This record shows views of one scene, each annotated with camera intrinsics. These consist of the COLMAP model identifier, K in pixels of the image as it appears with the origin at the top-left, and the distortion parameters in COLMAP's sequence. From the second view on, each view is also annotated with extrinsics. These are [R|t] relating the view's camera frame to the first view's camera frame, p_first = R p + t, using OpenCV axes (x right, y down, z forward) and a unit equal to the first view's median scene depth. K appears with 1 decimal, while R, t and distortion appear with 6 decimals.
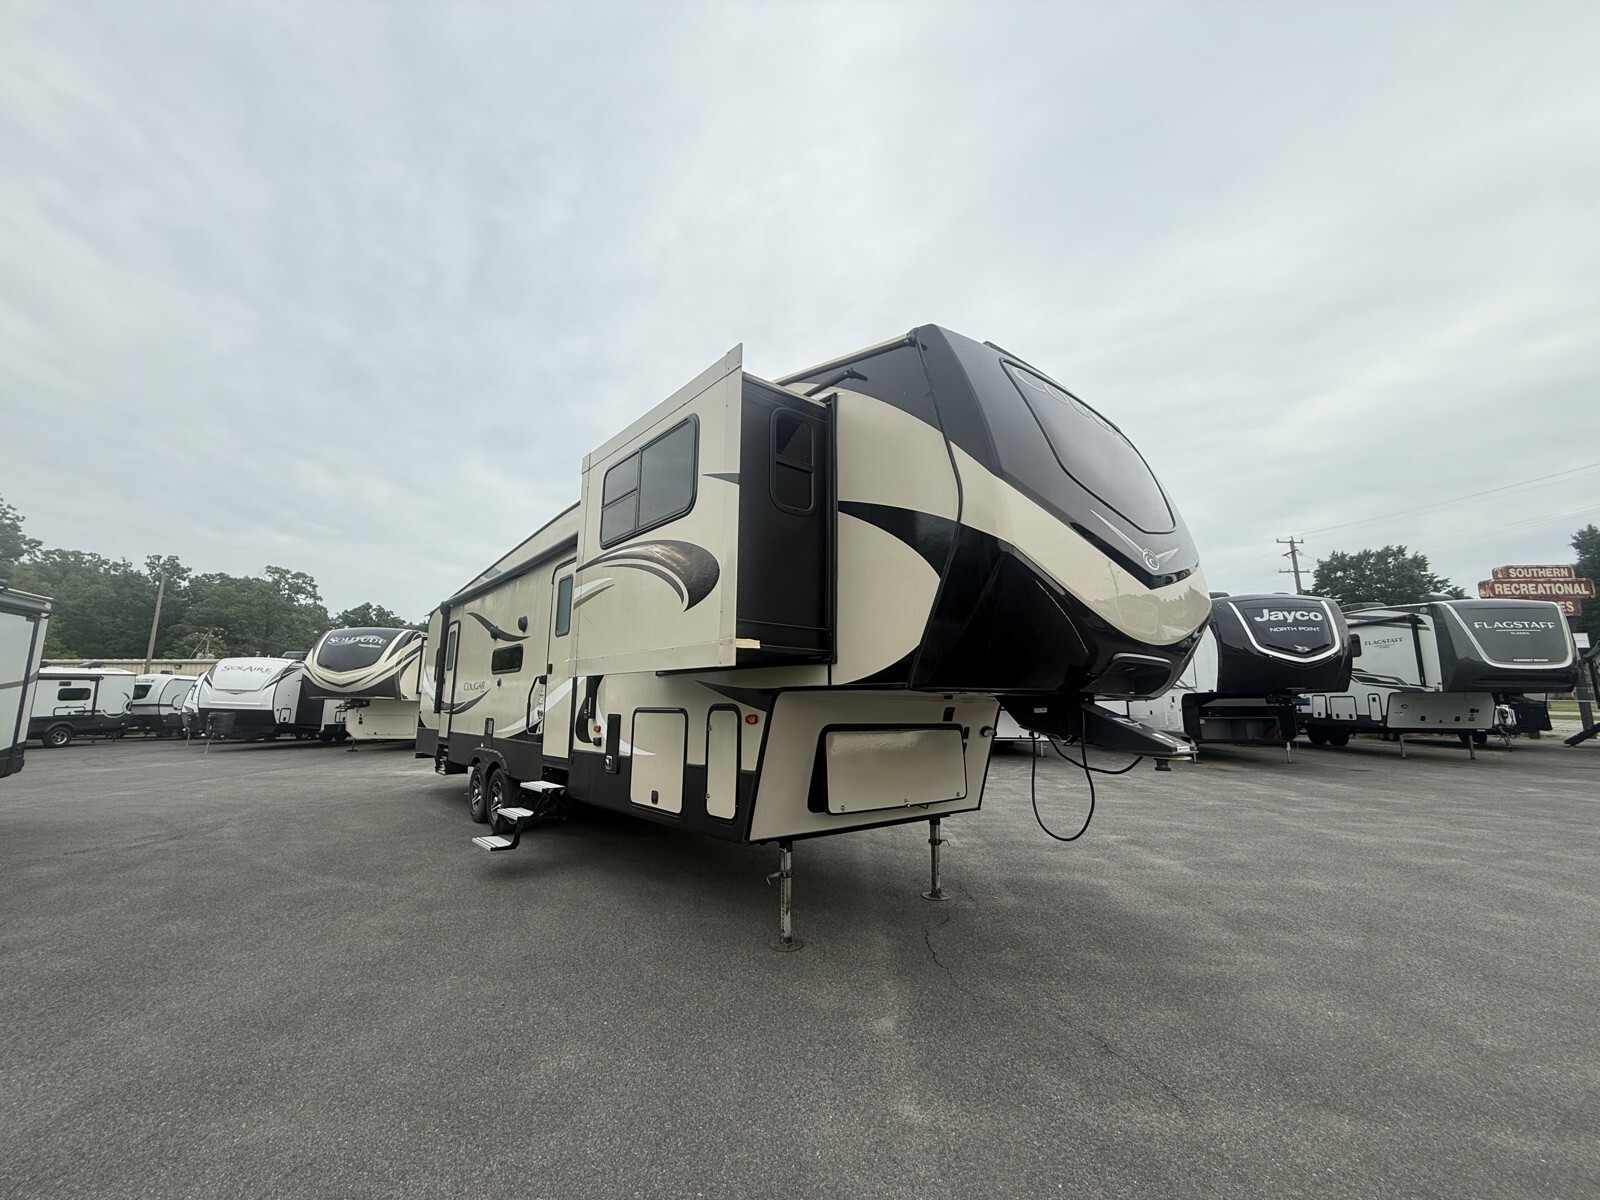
lens RADIAL K [[636.4, 0, 794.9], [0, 636.4, 597.0], [0, 0, 1]] dist [0.000292, -0.000148]
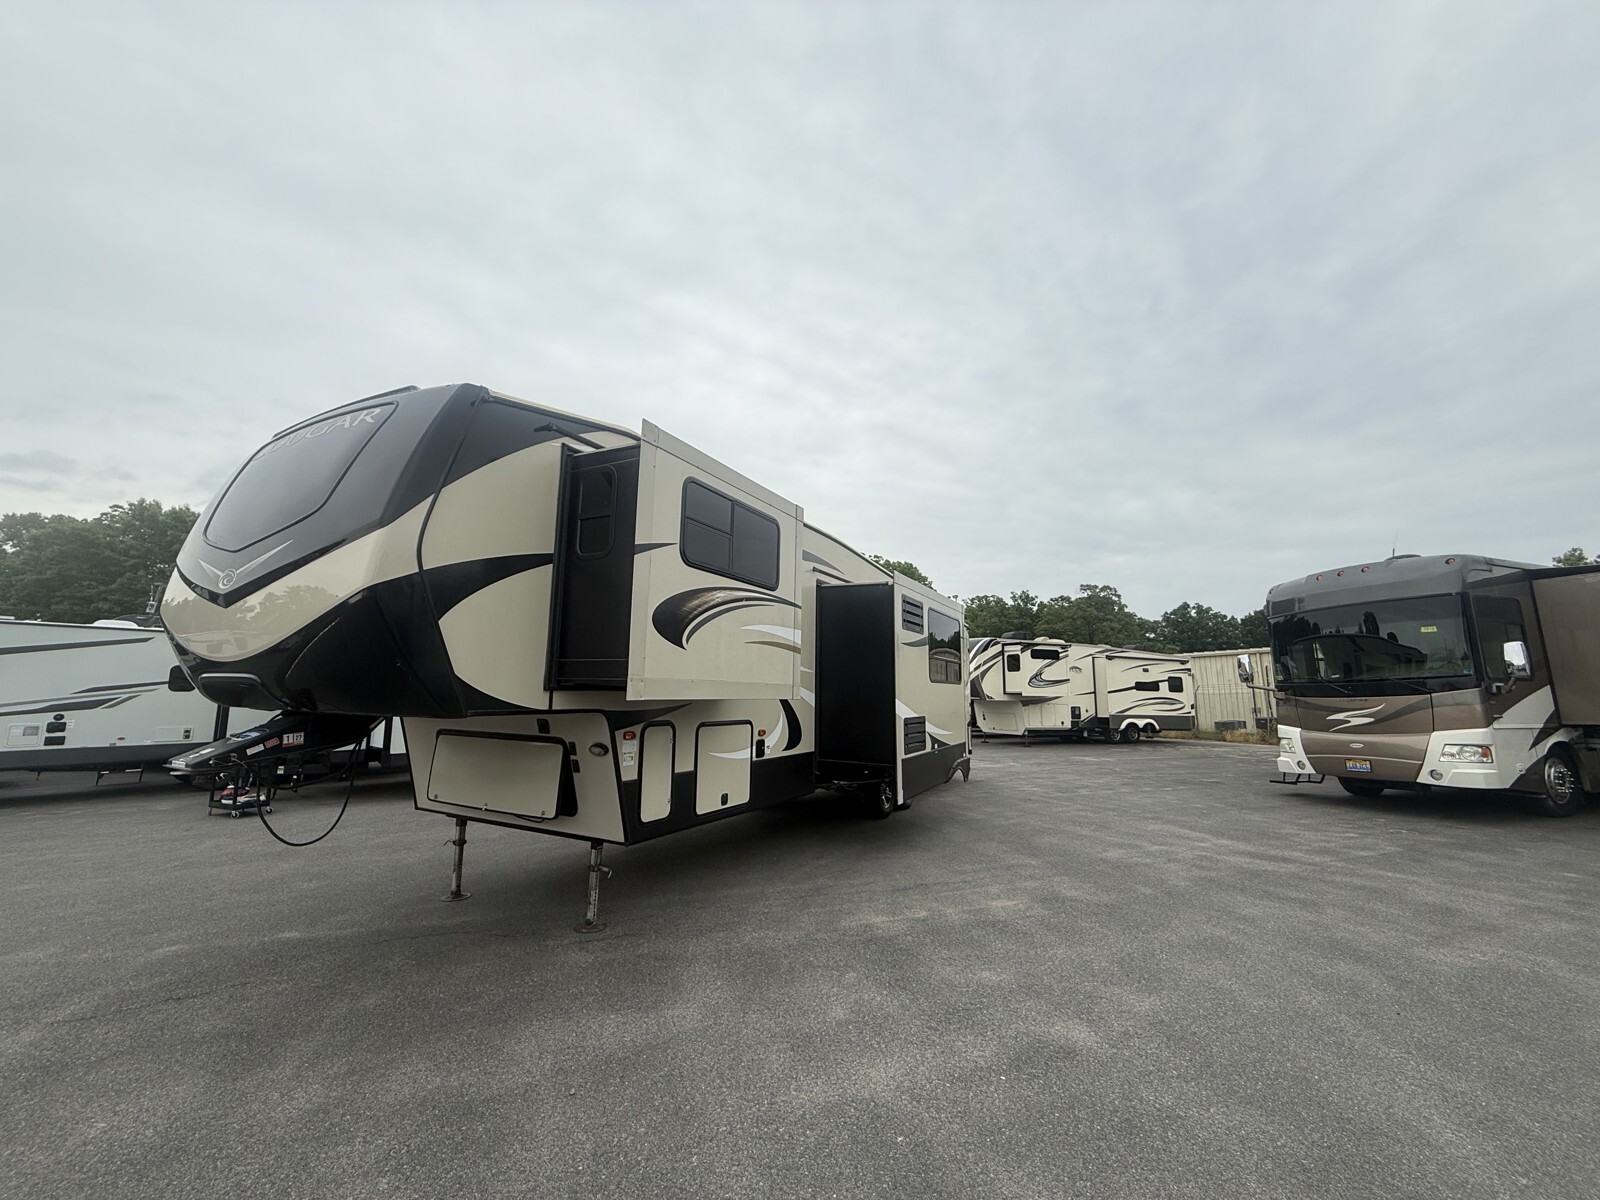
lens RADIAL K [[636.4, 0, 794.9], [0, 636.4, 597.0], [0, 0, 1]] dist [0.000292, -0.000148]
pose [[0.361598, -0.145749, -0.920872, 1.222701], [0.150596, 0.983866, -0.096584, 0.138135], [0.920091, -0.103755, 0.377713, 0.969447]]
